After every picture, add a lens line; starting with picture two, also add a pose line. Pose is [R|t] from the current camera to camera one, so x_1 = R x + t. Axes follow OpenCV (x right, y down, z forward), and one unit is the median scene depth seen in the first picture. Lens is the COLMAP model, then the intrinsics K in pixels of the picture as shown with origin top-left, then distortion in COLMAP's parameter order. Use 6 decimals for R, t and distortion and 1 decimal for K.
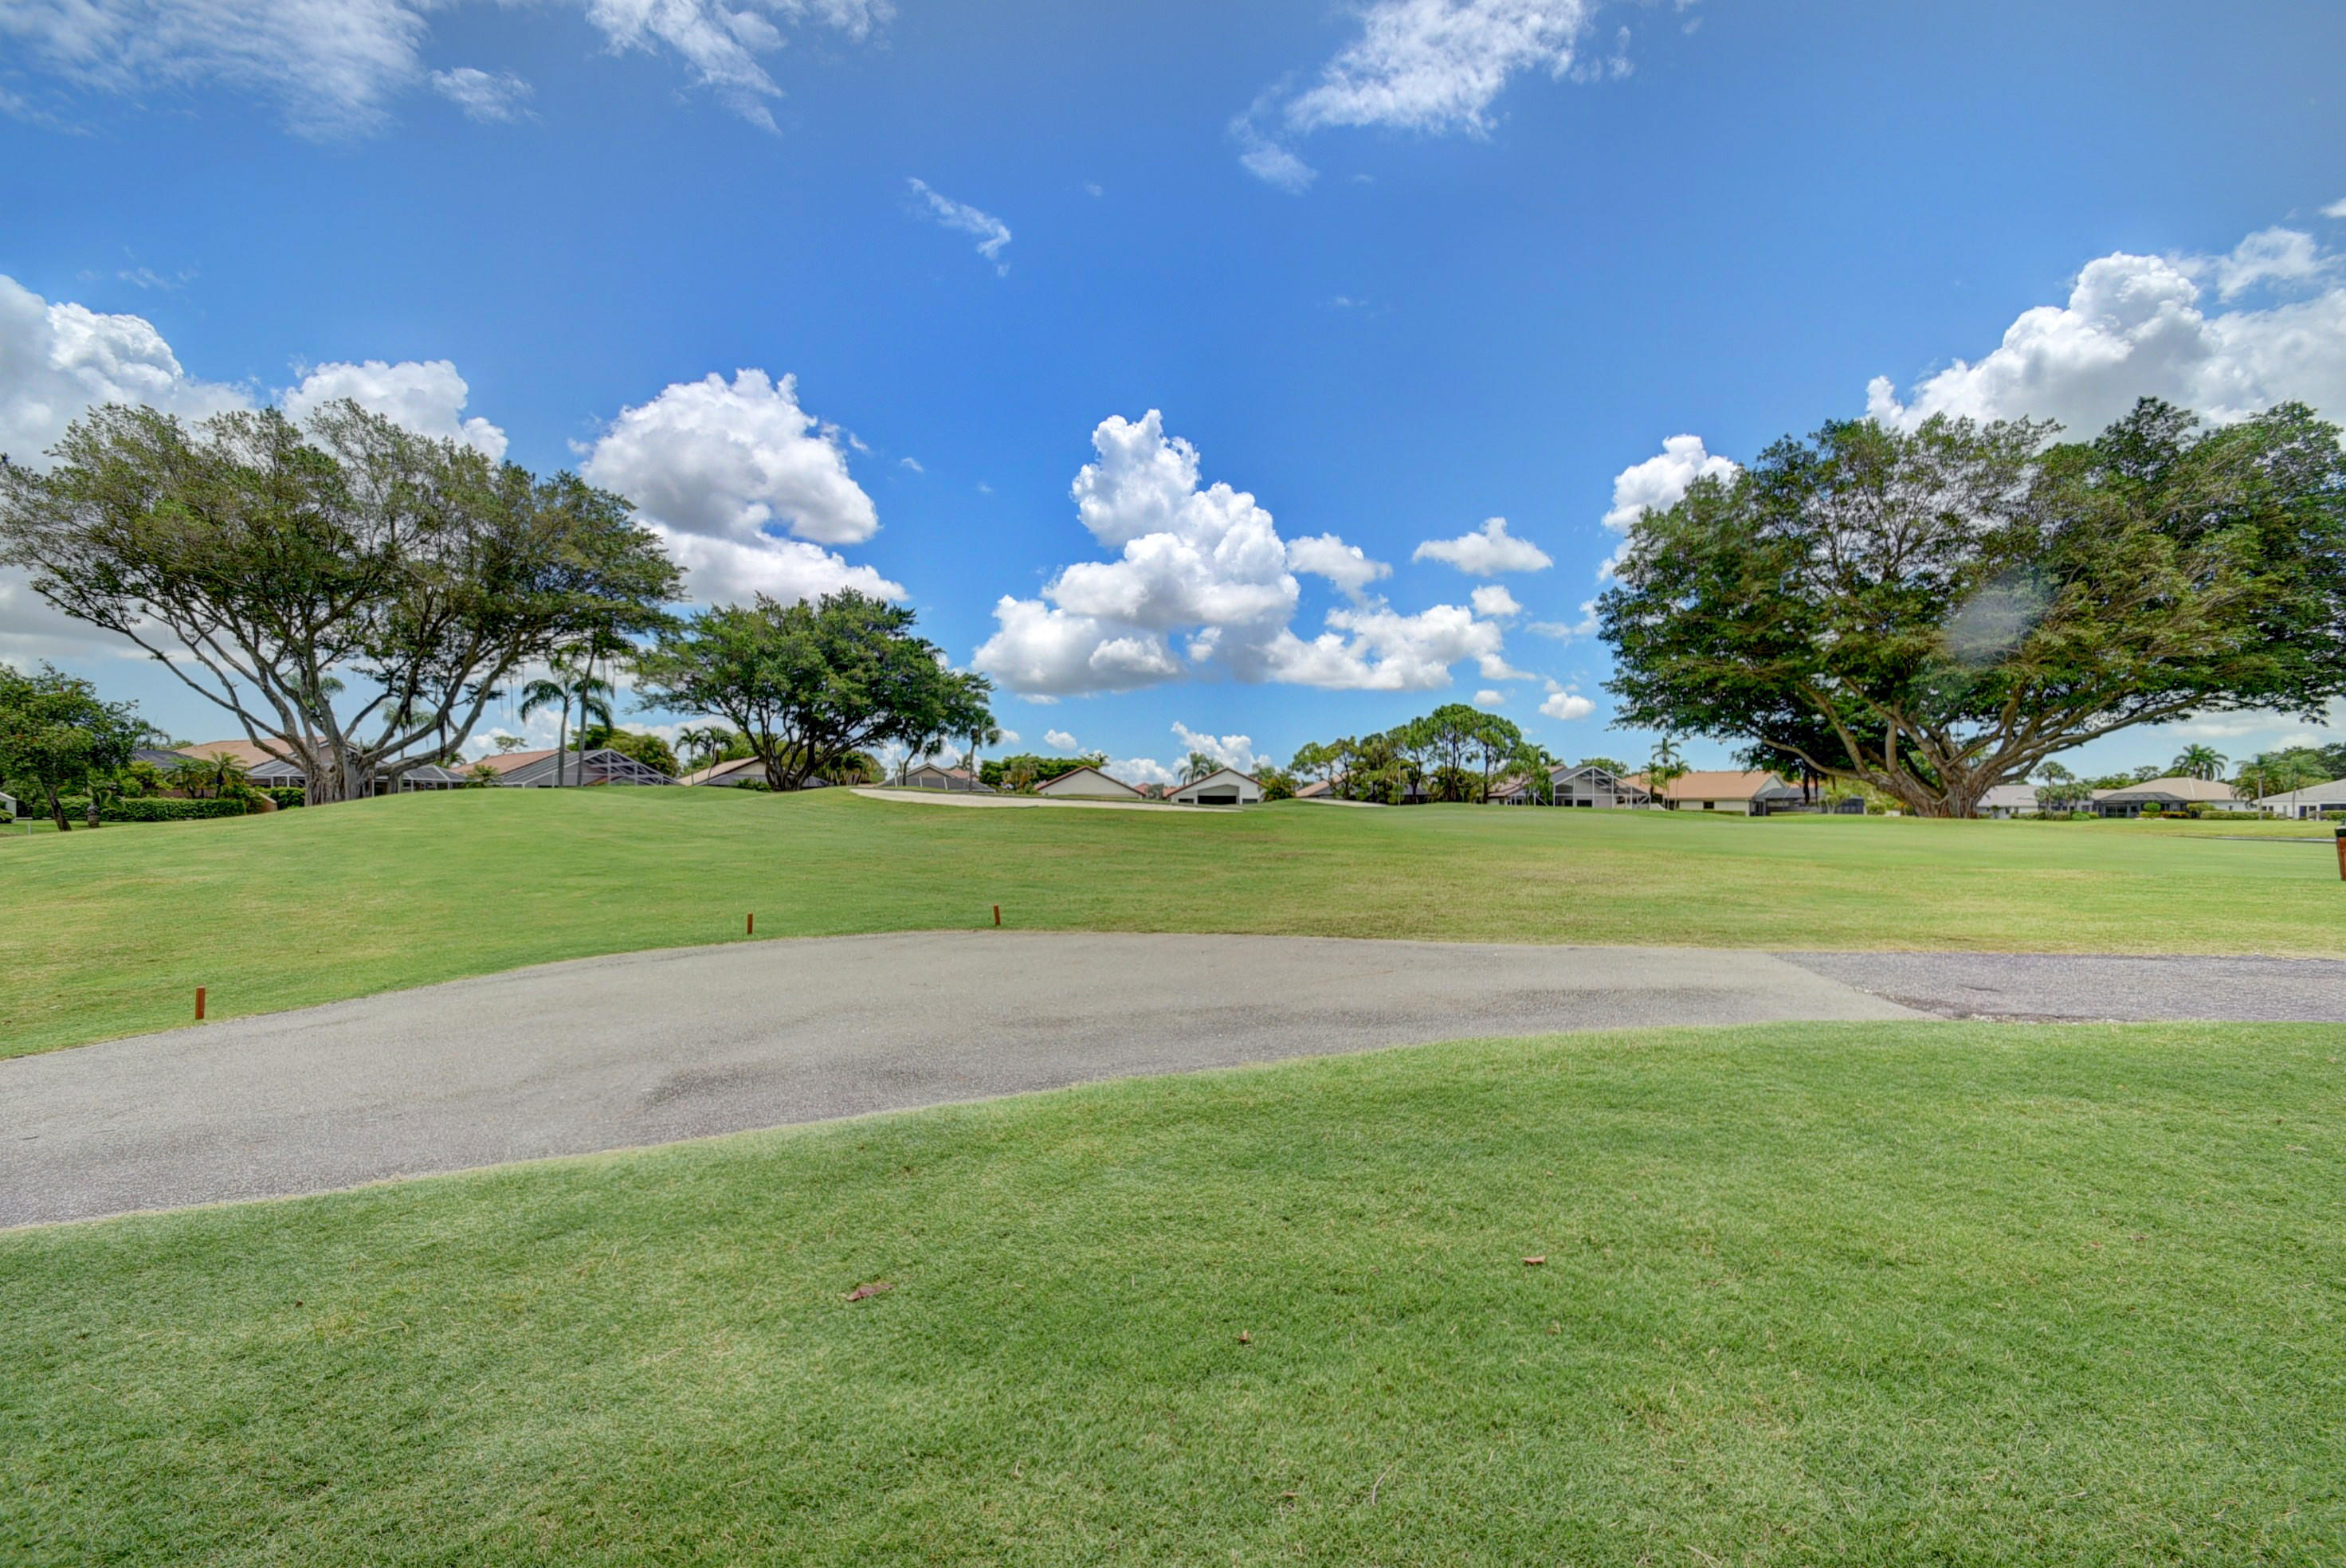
lens RADIAL K [[1036.6, 0, 1203.3], [0, 1036.6, 817.4], [0, 0, 1]] dist [-0.001272, -0.000157]
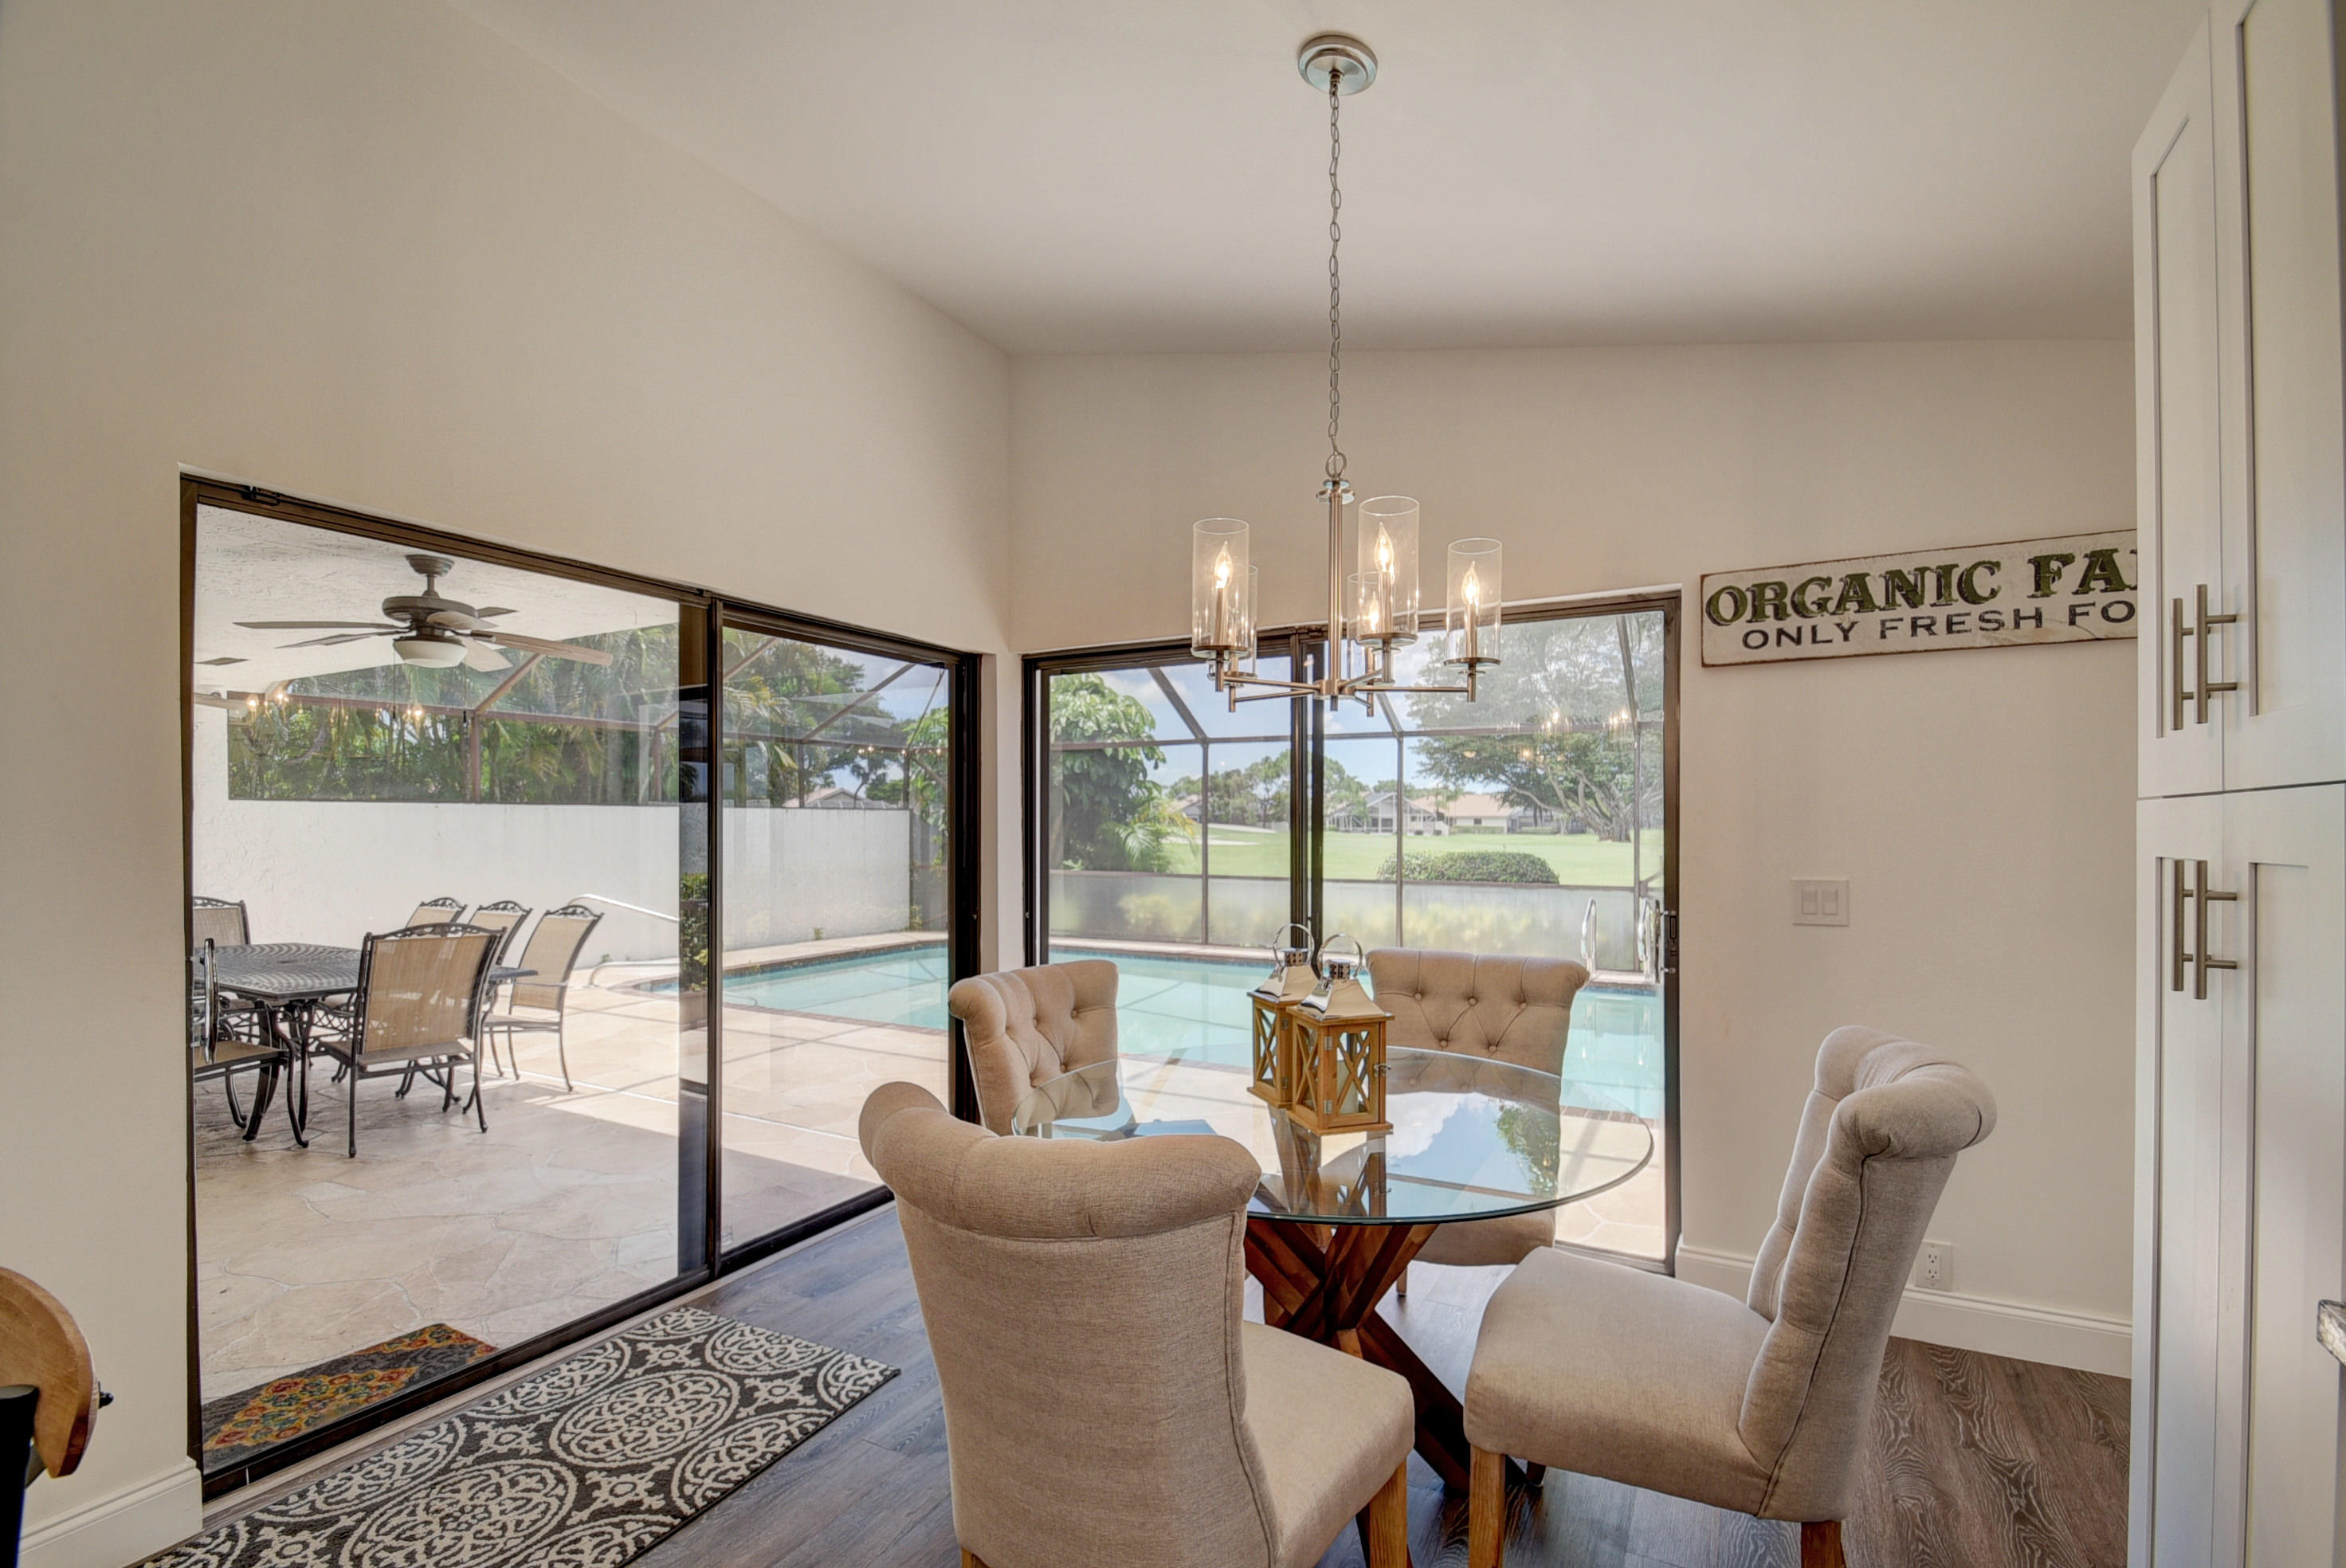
lens RADIAL K [[1029.5, 0, 1186.9], [0, 1029.5, 827.5], [0, 0, 1]] dist [0.005216, -0.011371]
pose [[0.984423, -0.006563, 0.175693, -0.118797], [0.006557, 0.999978, 0.000613, -0.009932], [-0.175693, 0.000549, 0.984445, -0.249478]]
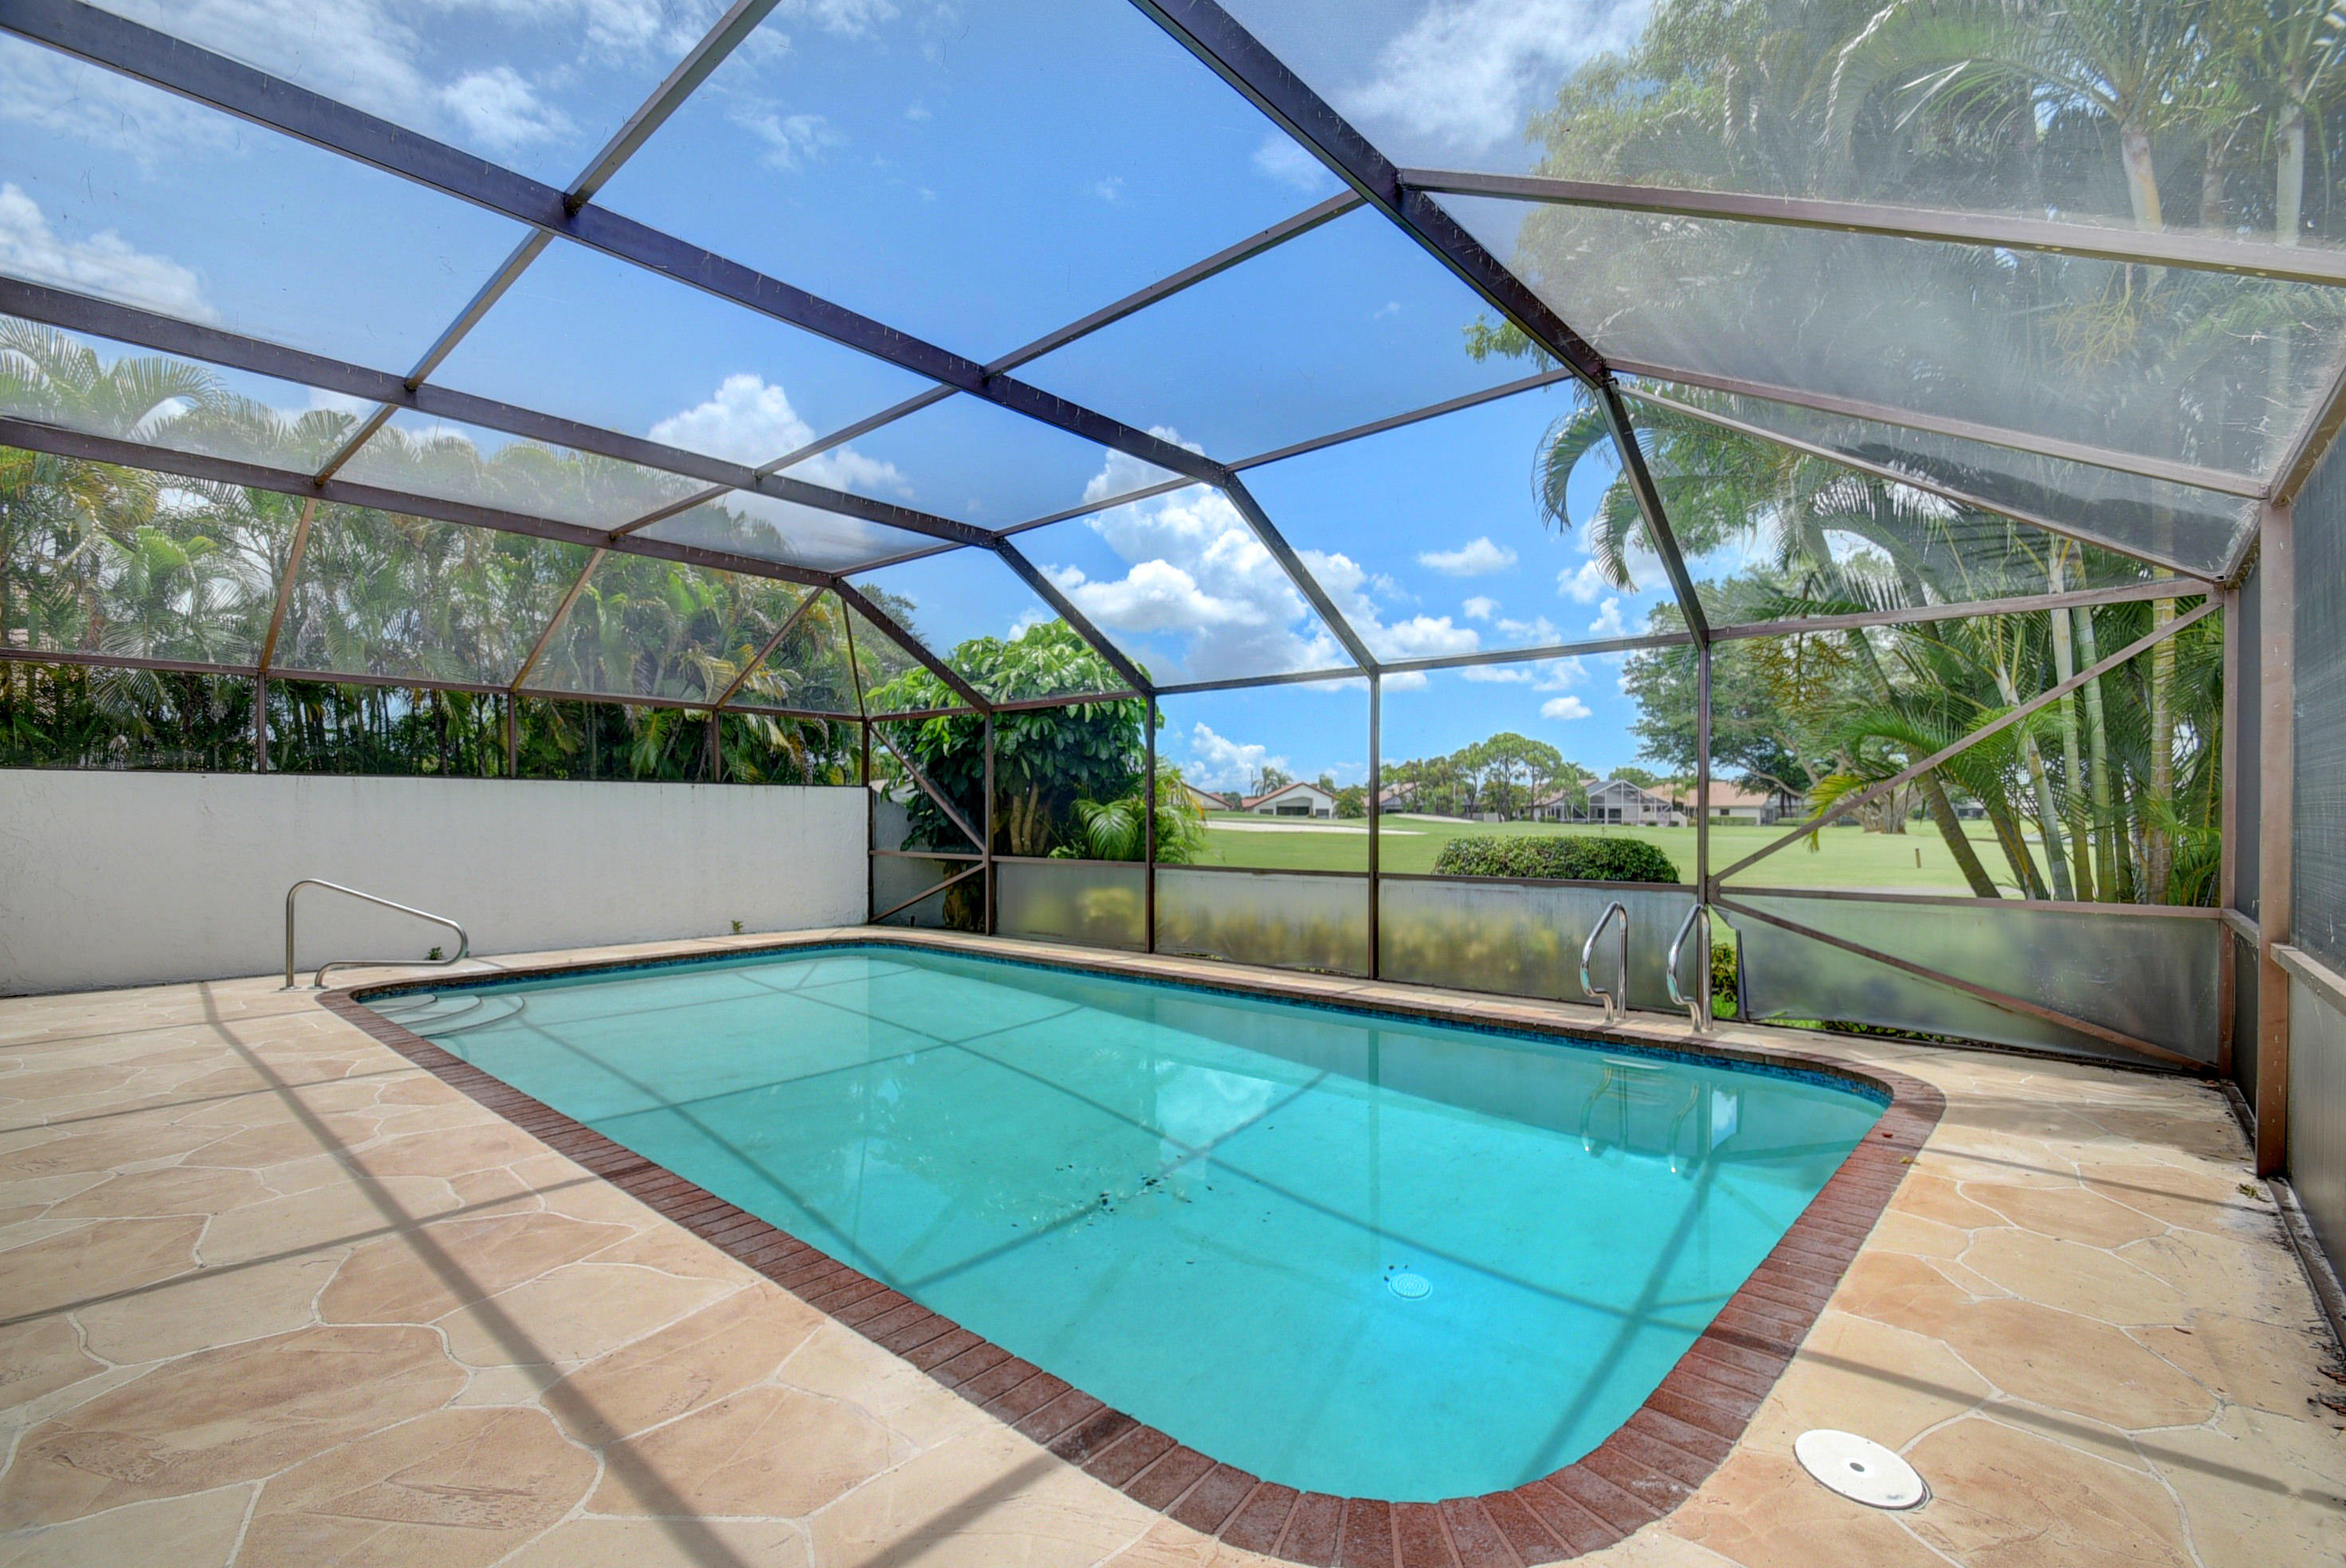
lens RADIAL K [[1029.5, 0, 1179.2], [0, 1029.5, 806.3], [0, 0, 1]] dist [0.005216, -0.011371]
pose [[0.998899, -0.007155, -0.046357, -0.083475], [0.006503, 0.999878, -0.014210, -0.007834], [0.046453, 0.013893, 0.998824, -0.220775]]
